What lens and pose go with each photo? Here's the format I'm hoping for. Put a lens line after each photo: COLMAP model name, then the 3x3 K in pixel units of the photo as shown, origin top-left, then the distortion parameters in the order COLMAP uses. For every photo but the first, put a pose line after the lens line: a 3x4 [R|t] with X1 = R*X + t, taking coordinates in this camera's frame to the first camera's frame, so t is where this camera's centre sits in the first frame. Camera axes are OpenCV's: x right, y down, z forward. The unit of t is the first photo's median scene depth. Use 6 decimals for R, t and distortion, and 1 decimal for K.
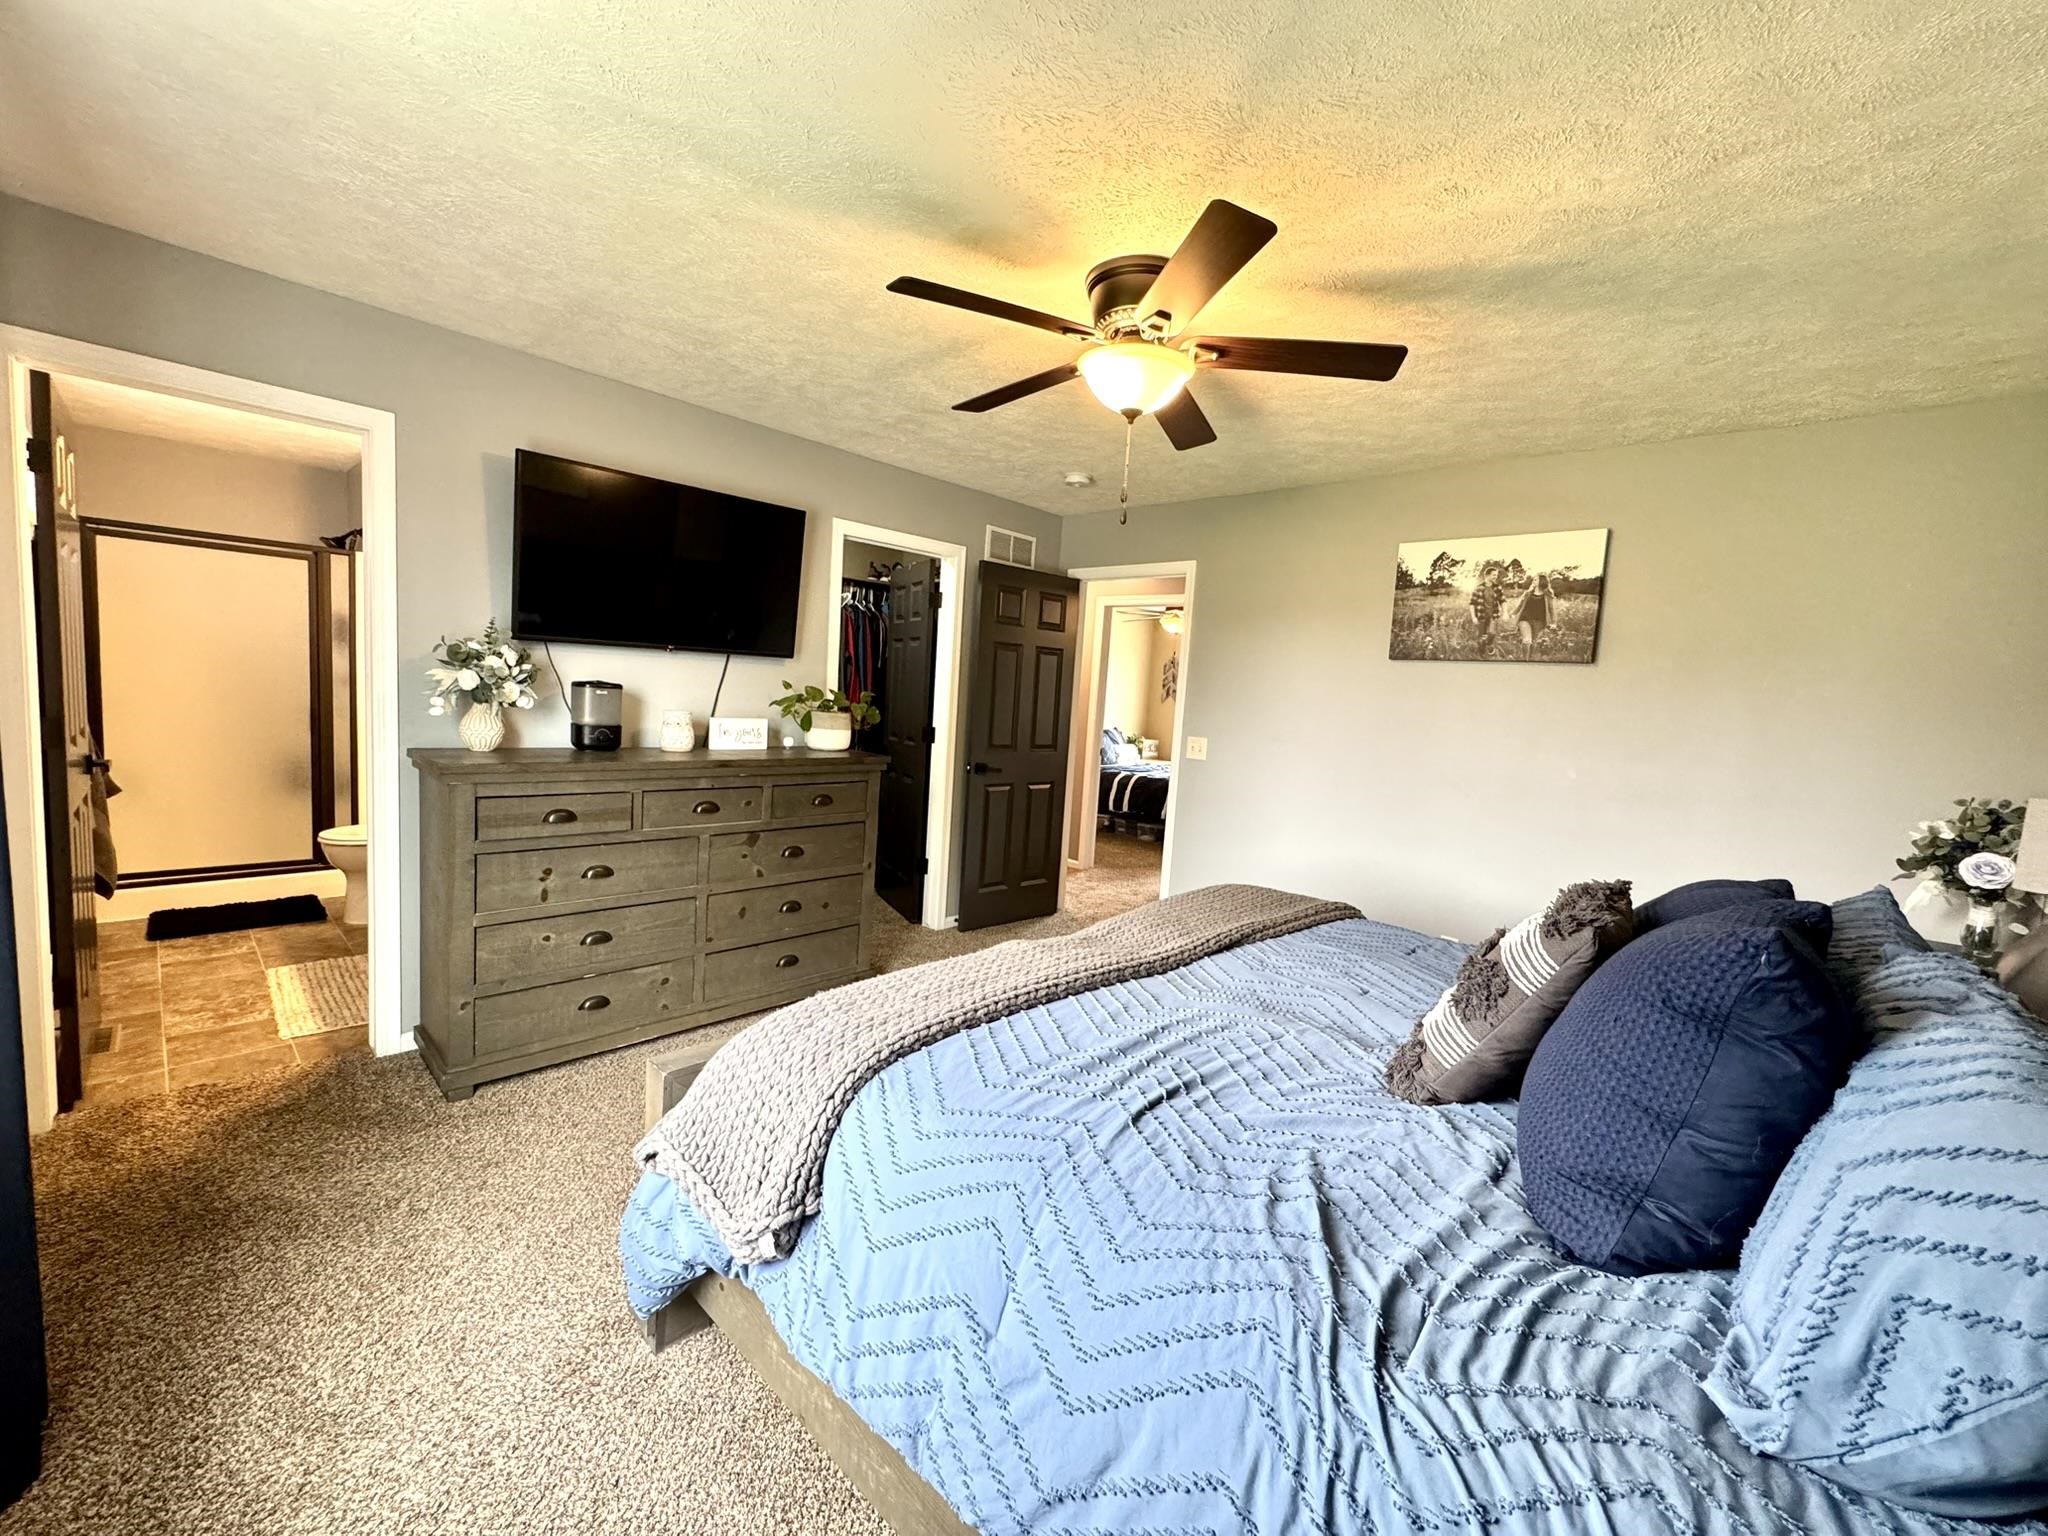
lens RADIAL K [[819.1, 0, 1023.4], [0, 819.1, 773.8], [0, 0, 1]] dist [-0.004641, 0.001101]
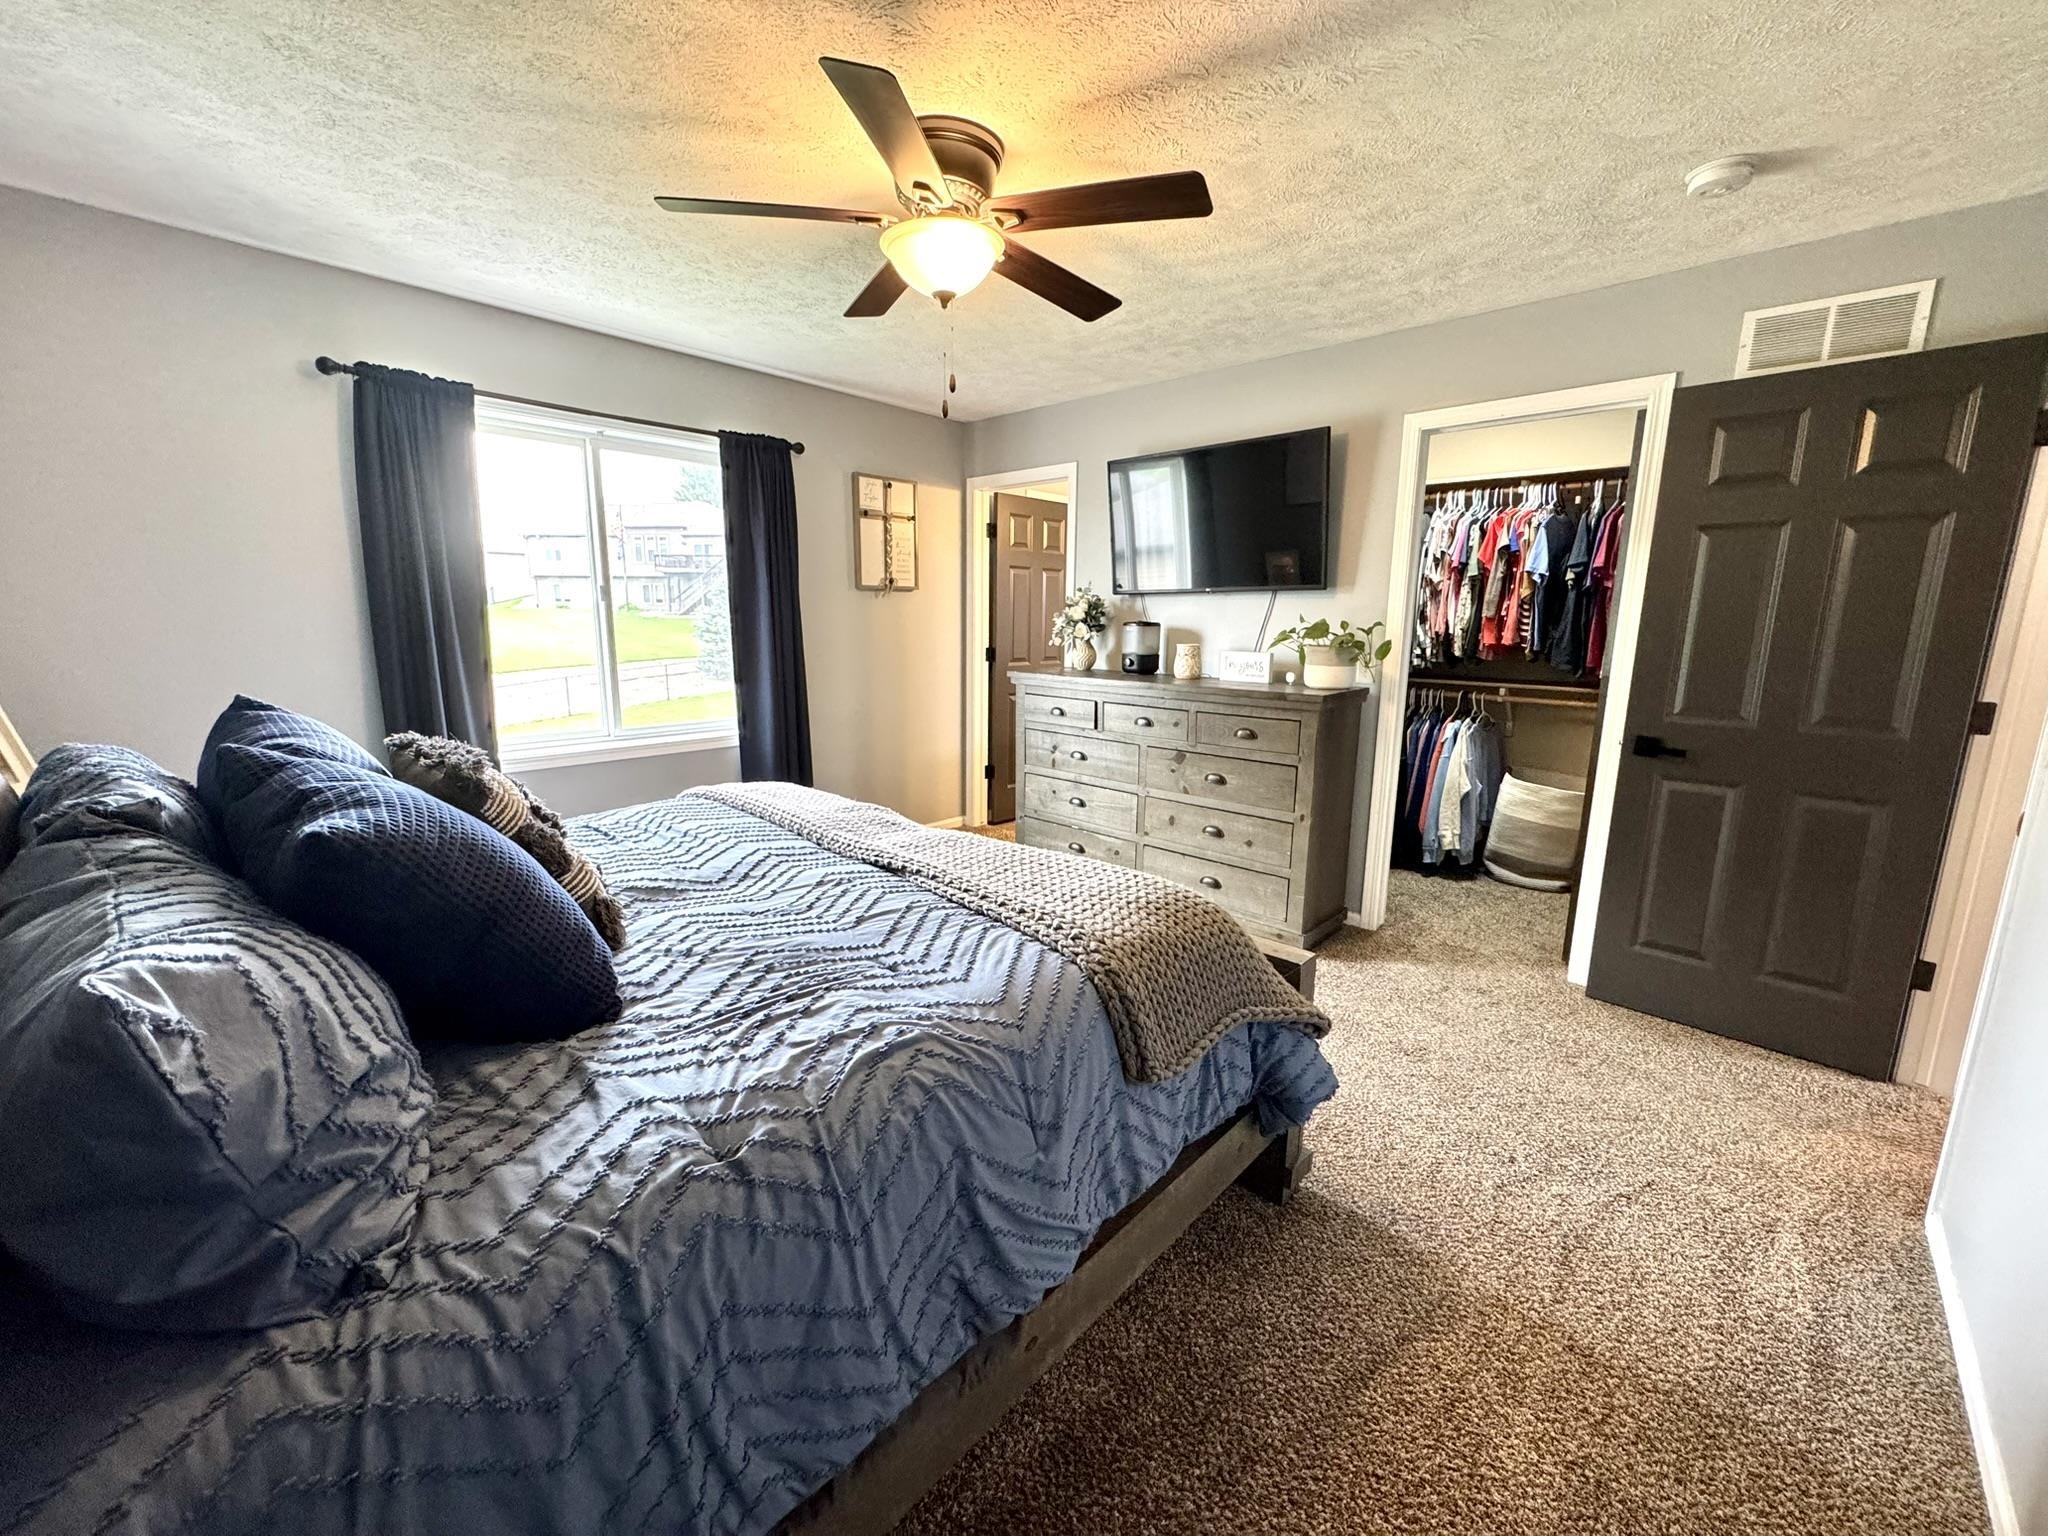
lens RADIAL K [[819.1, 0, 1017.4], [0, 819.1, 763.0], [0, 0, 1]] dist [-0.004641, 0.001101]
pose [[0.006319, 0.125081, -0.992126, 0.735457], [-0.105184, 0.986725, 0.123730, -0.026382], [0.994433, 0.103574, 0.019392, 0.716533]]
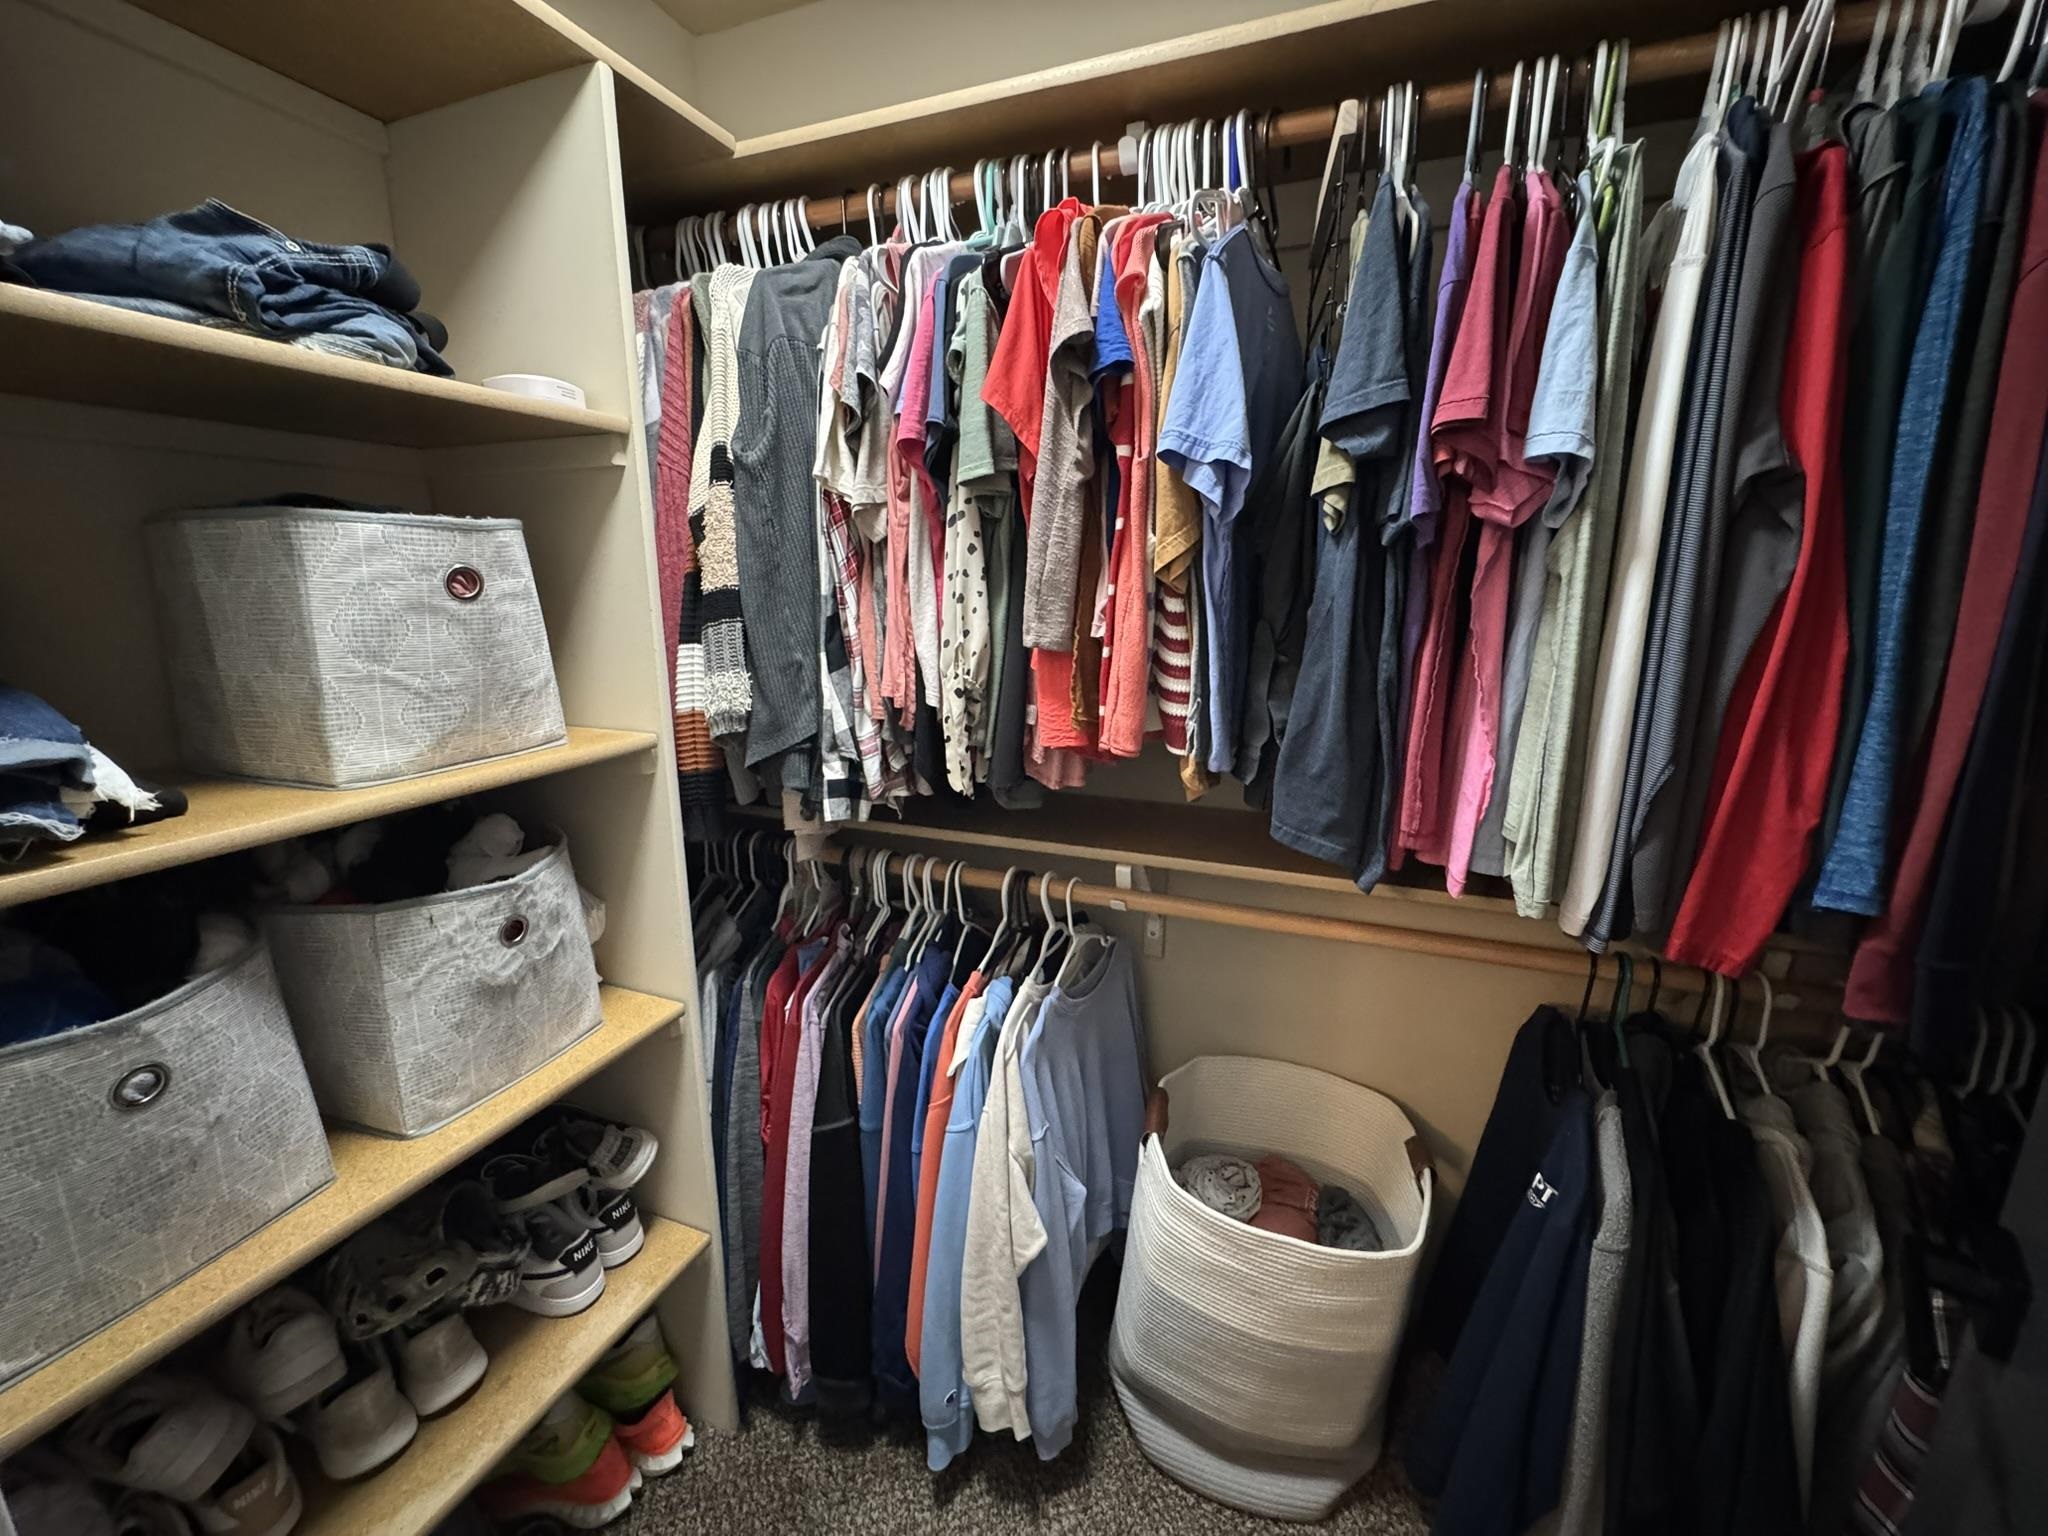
lens RADIAL K [[819.1, 0, 1028.0], [0, 819.1, 763.4], [0, 0, 1]] dist [-0.004641, 0.001101]
pose [[0.380463, 0.134382, -0.914981, 0.055153], [-0.070971, 0.990711, 0.115994, -0.119205], [0.922069, 0.020805, 0.386466, 1.129211]]
